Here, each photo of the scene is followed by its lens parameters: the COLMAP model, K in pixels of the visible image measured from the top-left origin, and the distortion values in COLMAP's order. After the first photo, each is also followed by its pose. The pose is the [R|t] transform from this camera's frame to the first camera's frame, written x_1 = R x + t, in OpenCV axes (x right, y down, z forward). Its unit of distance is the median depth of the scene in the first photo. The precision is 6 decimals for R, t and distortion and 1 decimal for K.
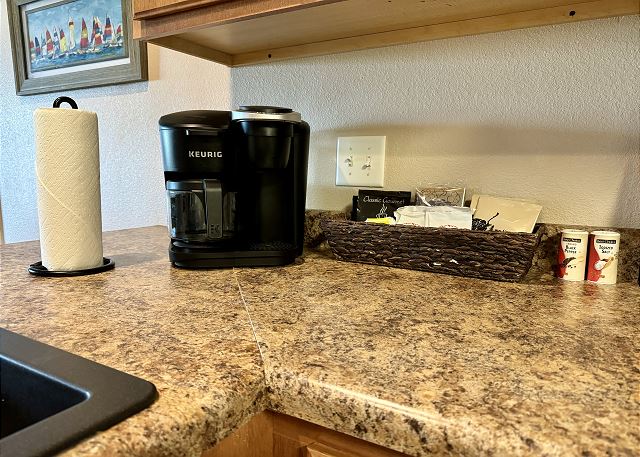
lens RADIAL K [[436.6, 0, 317.5], [0, 436.6, 226.2], [0, 0, 1]] dist [0.027115, -0.018854]
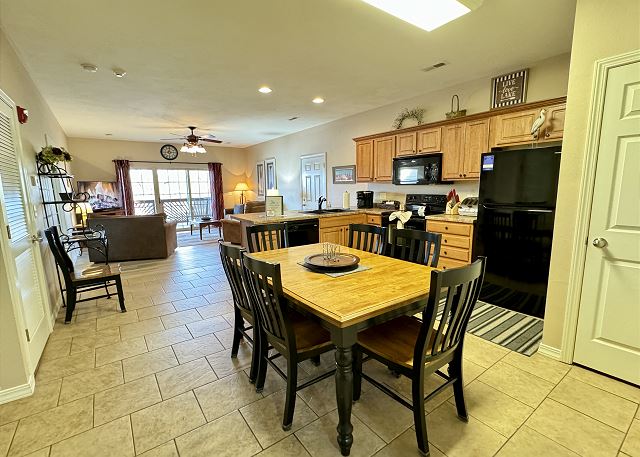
lens RADIAL K [[294.0, 0, 315.4], [0, 294.0, 231.6], [0, 0, 1]] dist [-0.024073, 0.002277]
pose [[0.888174, 0.056904, -0.455971, 1.589133], [-0.052515, 0.998371, 0.022301, 0.444392], [0.456498, 0.004138, 0.889715, -4.477809]]
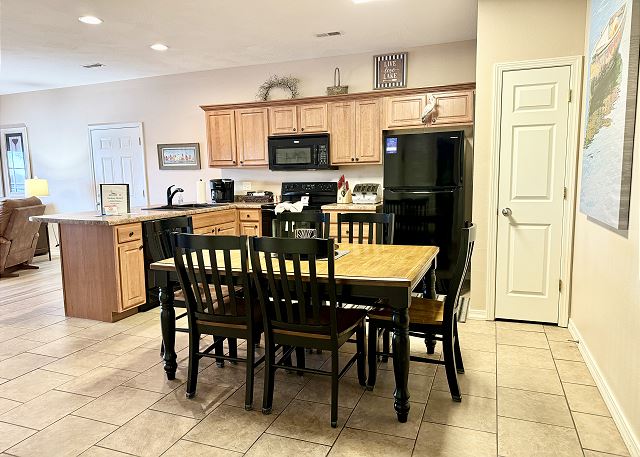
lens RADIAL K [[436.6, 0, 323.0], [0, 436.6, 231.0], [0, 0, 1]] dist [0.027115, -0.018854]
pose [[0.993798, -0.026582, 0.107976, 0.537006], [0.029285, 0.999294, -0.023529, 0.654946], [-0.107274, 0.026545, 0.993875, -5.277119]]
